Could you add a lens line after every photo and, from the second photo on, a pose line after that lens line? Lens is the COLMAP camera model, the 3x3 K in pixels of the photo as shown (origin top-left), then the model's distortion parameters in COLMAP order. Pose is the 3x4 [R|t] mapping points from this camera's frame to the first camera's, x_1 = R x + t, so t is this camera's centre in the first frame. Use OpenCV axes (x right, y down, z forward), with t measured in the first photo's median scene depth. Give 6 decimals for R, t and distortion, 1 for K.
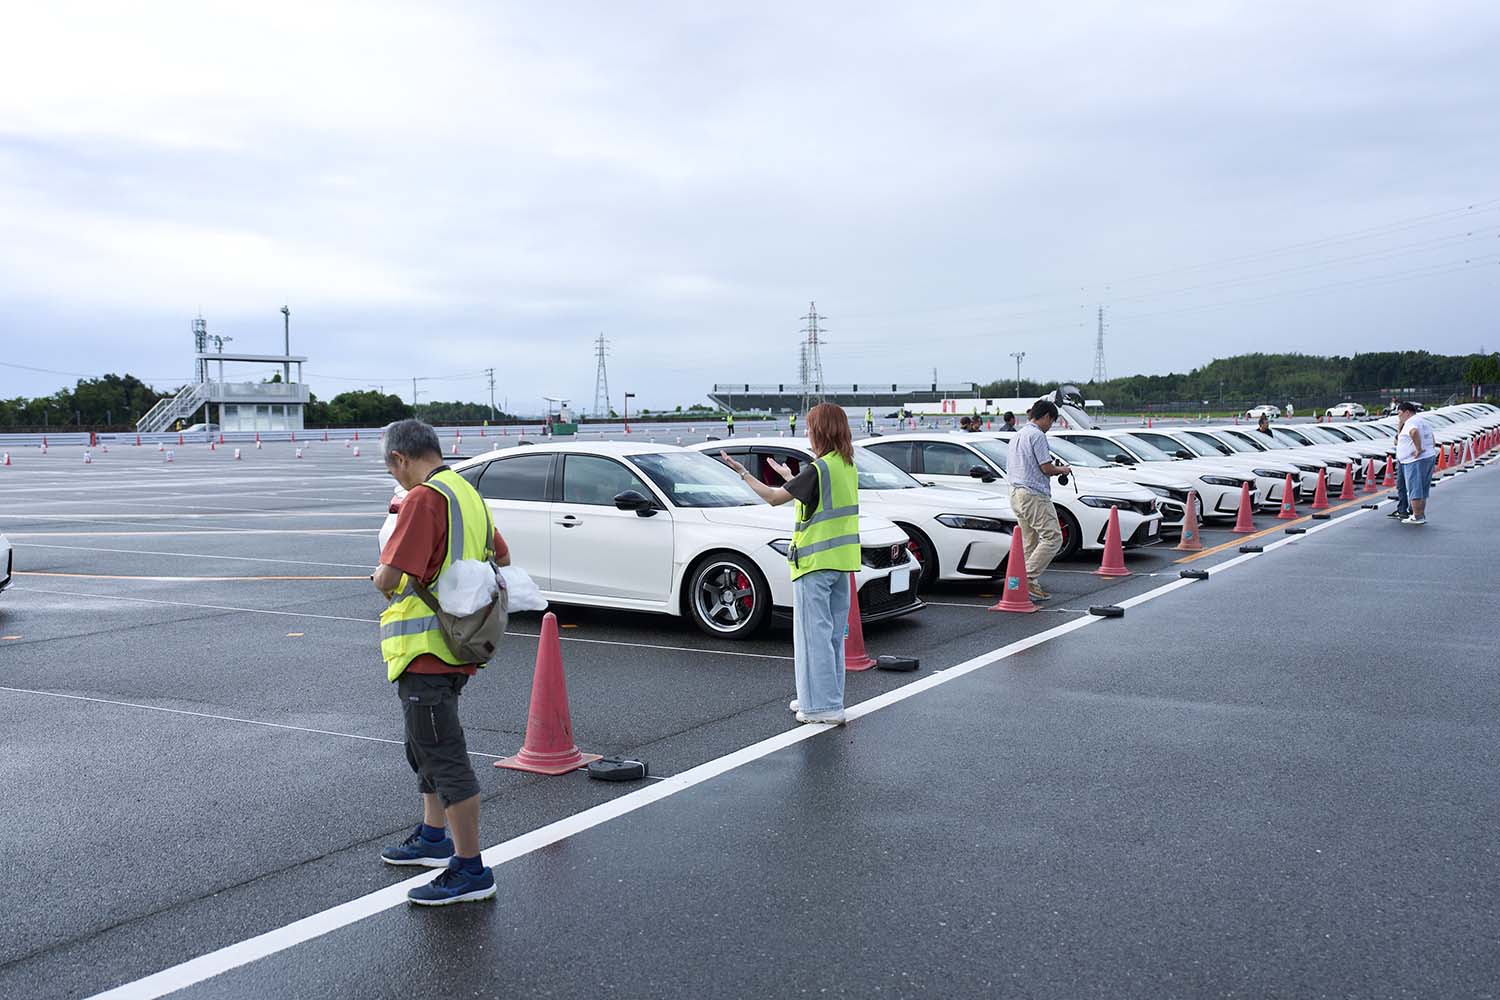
lens RADIAL K [[1480.3, 0, 751.4], [0, 1480.3, 499.7], [0, 0, 1]] dist [0.021061, 0.000000]
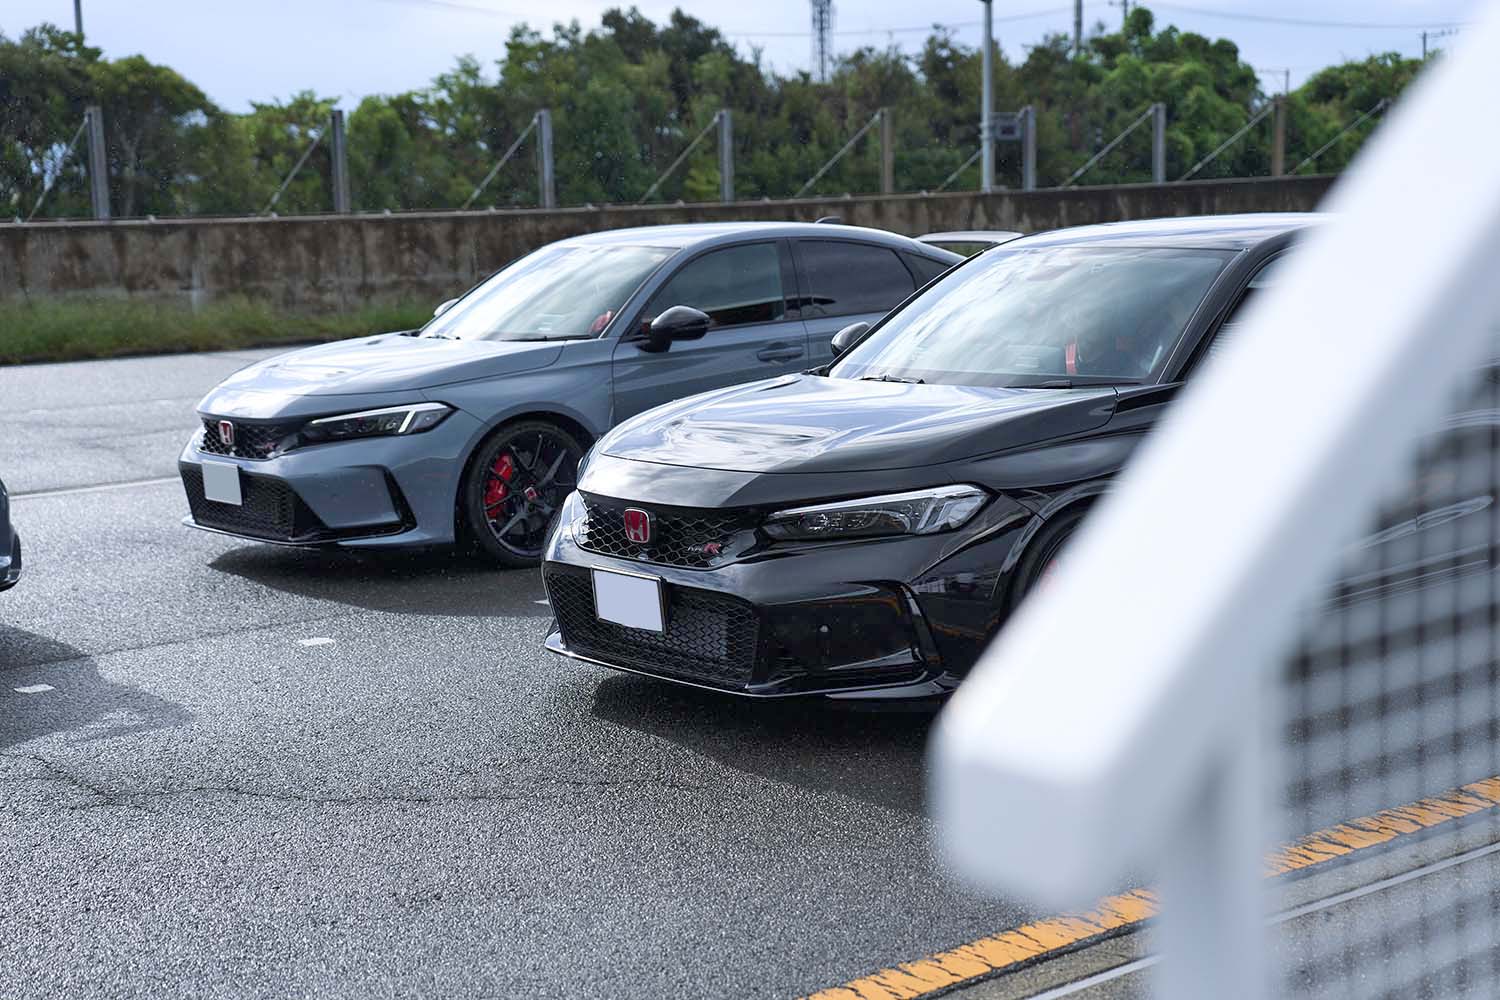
lens RADIAL K [[2317.7, 0, 749.8], [0, 2317.7, 501.0], [0, 0, 1]] dist [0.154662, 0.000000]
pose [[0.929984, 0.031364, -0.366259, -0.246143], [0.002554, 0.995778, 0.091756, -0.032535], [0.367590, -0.086267, 0.925978, 0.596439]]
